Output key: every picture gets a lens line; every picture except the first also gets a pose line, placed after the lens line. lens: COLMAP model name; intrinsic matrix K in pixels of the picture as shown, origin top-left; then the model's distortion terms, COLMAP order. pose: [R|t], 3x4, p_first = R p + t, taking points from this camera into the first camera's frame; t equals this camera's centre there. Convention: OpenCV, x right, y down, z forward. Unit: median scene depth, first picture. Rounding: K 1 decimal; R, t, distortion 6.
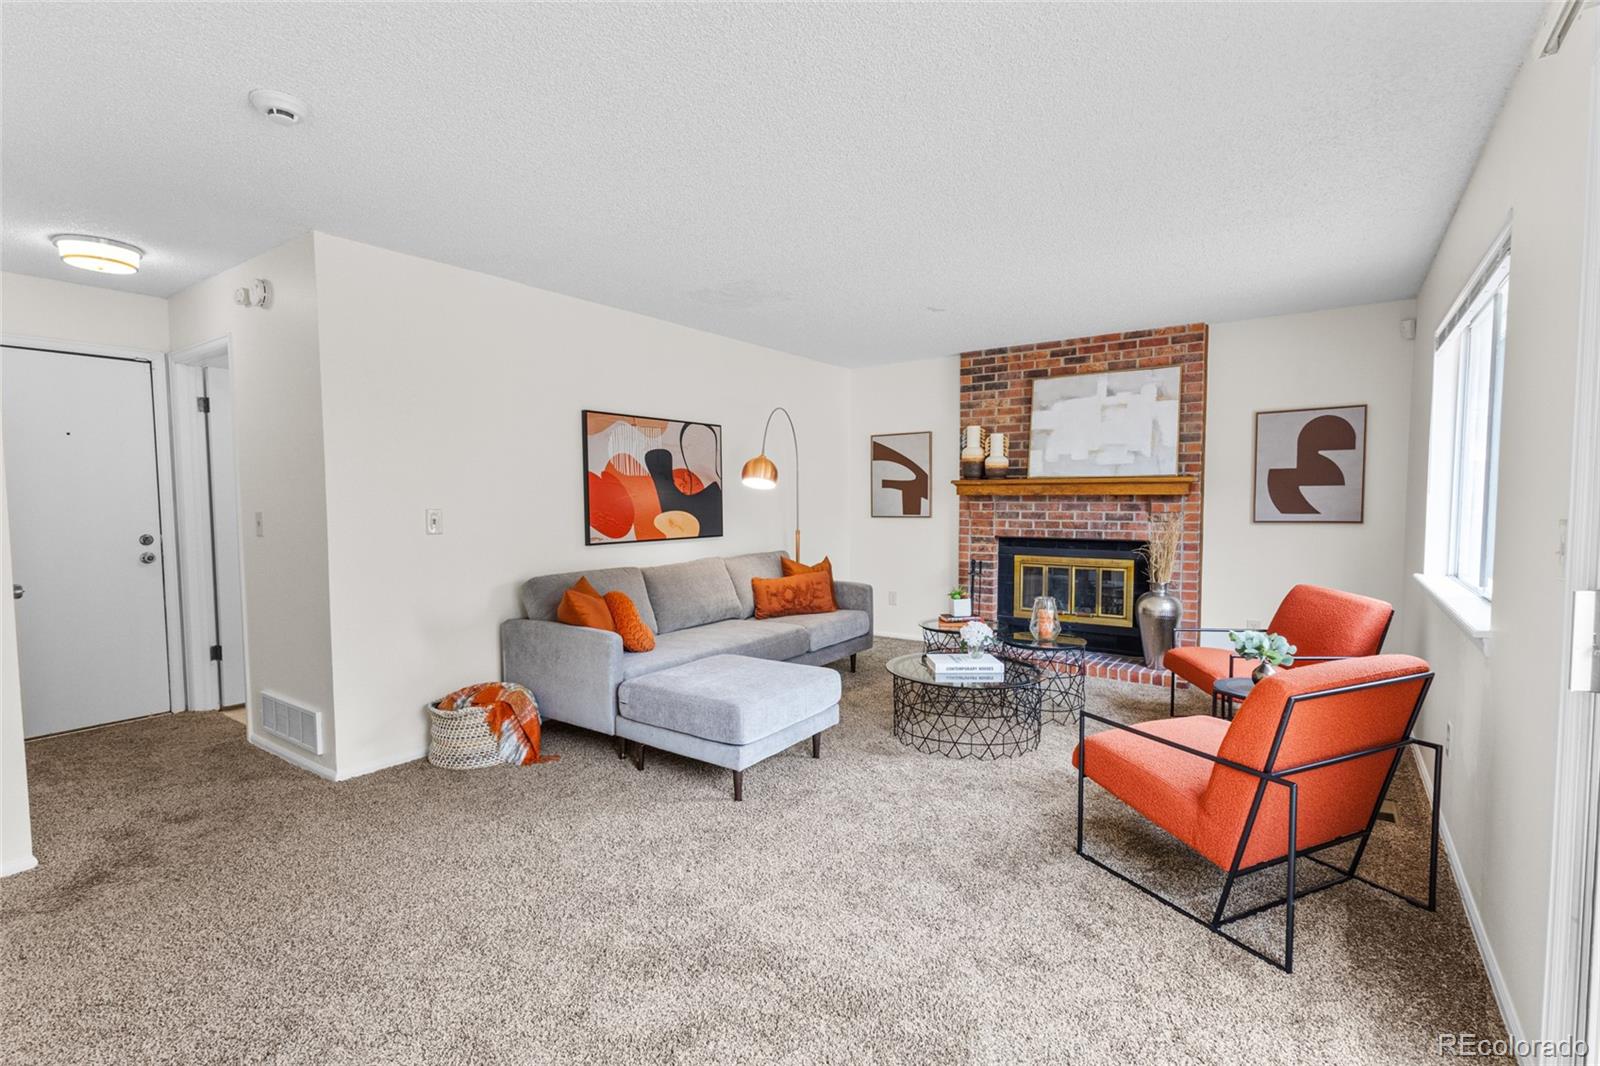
lens RADIAL K [[740.5, 0, 803.1], [0, 740.5, 548.4], [0, 0, 1]] dist [0.001529, 0.000377]
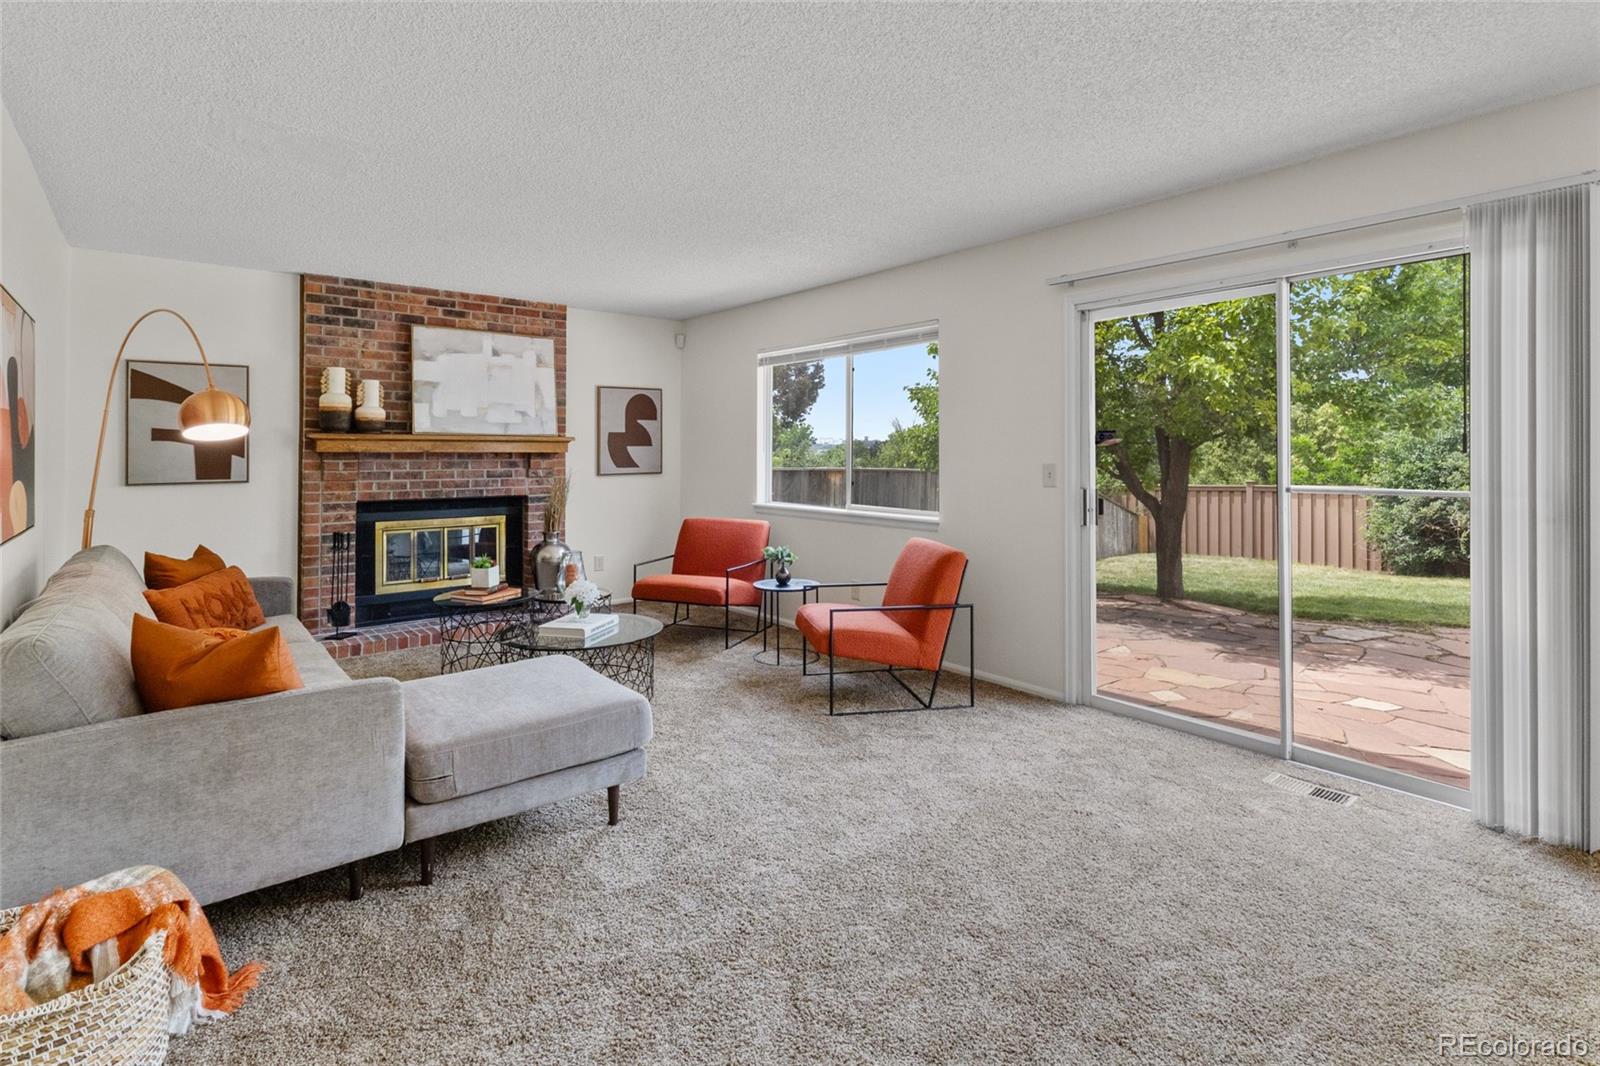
lens RADIAL K [[774.9, 0, 798.4], [0, 774.9, 454.5], [0, 0, 1]] dist [0.000213, 0.000241]
pose [[0.263805, 0.001227, 0.964575, -0.514488], [0.066980, 0.997562, -0.019587, -0.021411], [-0.962248, 0.069774, 0.263080, 0.329456]]
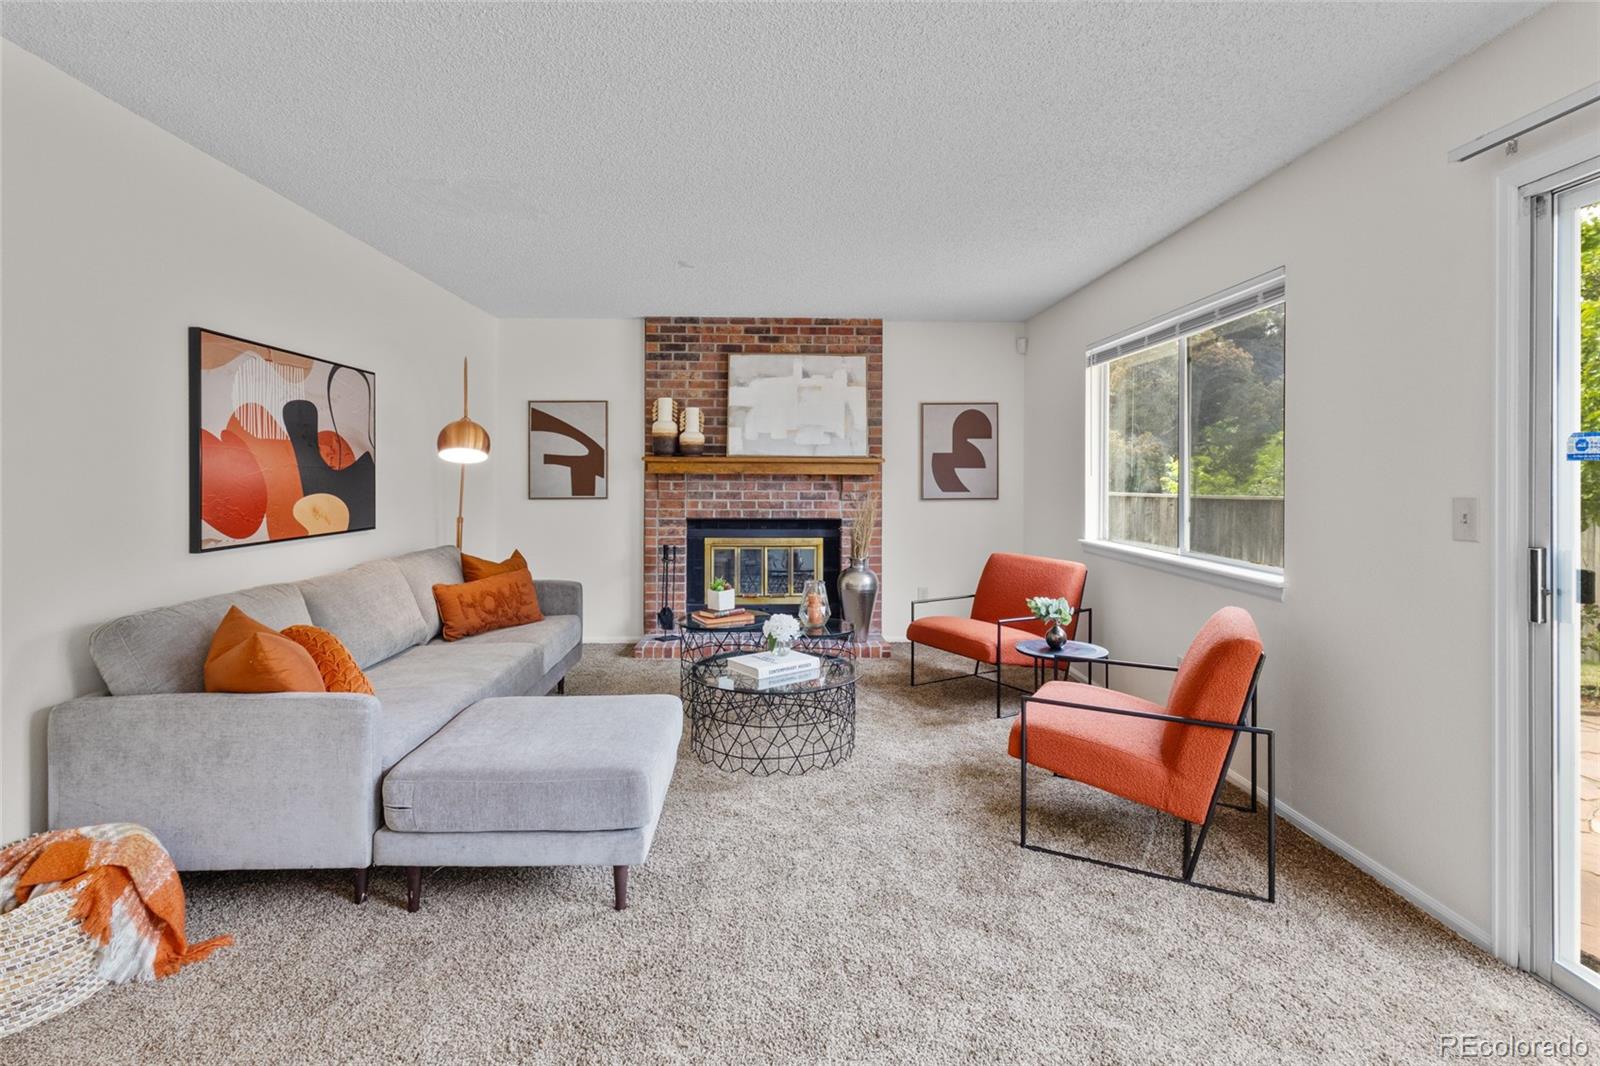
lens RADIAL K [[762.8, 0, 796.9], [0, 762.8, 482.2], [0, 0, 1]] dist [0.001664, 0.000831]
pose [[0.796513, 0.001276, 0.604620, -0.233603], [0.035411, 0.998183, -0.048756, -0.011495], [-0.603584, 0.060245, 0.795020, 0.182413]]
